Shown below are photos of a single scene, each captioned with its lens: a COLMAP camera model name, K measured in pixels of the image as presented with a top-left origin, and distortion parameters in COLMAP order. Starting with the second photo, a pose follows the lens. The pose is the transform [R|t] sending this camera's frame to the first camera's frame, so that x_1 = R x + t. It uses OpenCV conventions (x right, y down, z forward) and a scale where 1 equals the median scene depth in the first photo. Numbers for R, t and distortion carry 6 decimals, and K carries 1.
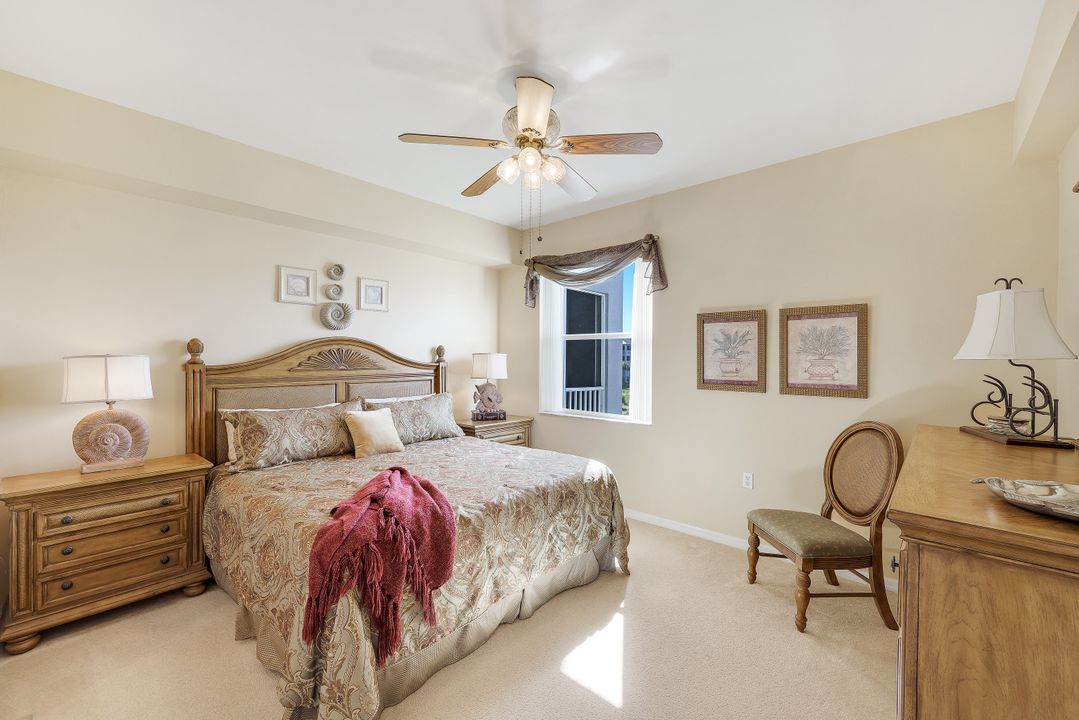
lens RADIAL K [[431.8, 0, 538.0], [0, 431.8, 359.1], [0, 0, 1]] dist [-0.001983, -0.000350]
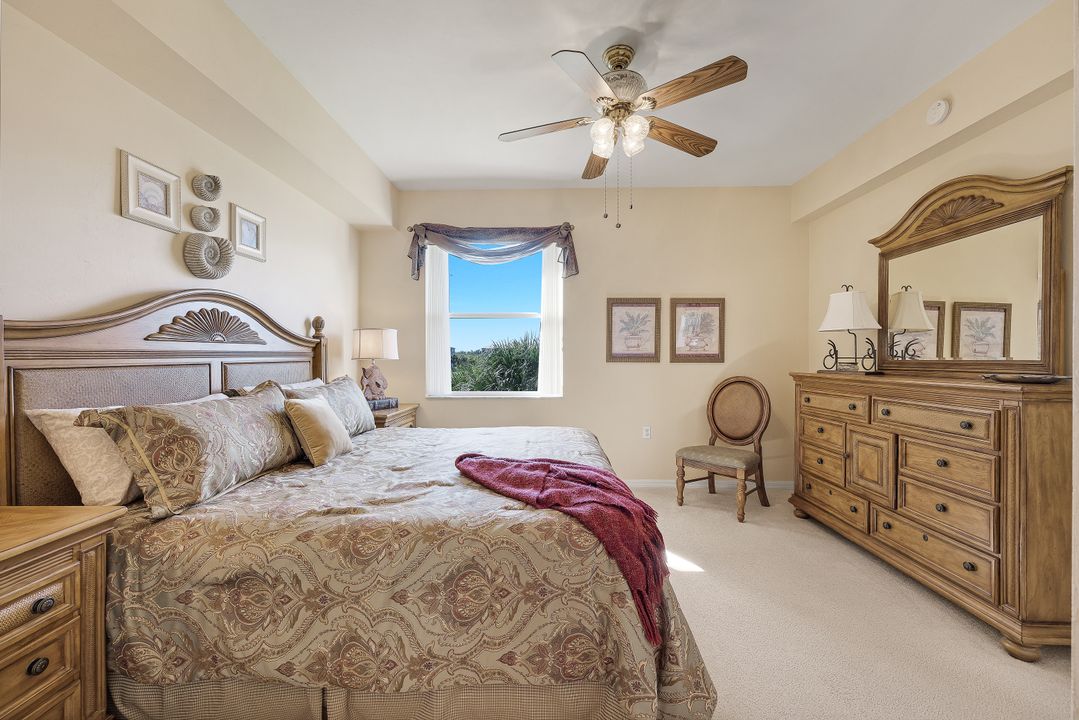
lens RADIAL K [[427.9, 0, 537.2], [0, 427.9, 356.3], [0, 0, 1]] dist [0.001175, 0.000202]
pose [[0.770770, -0.006523, 0.637080, -0.529514], [0.004736, 0.999979, 0.004509, 0.048171], [-0.637096, -0.000458, 0.770784, 0.224094]]
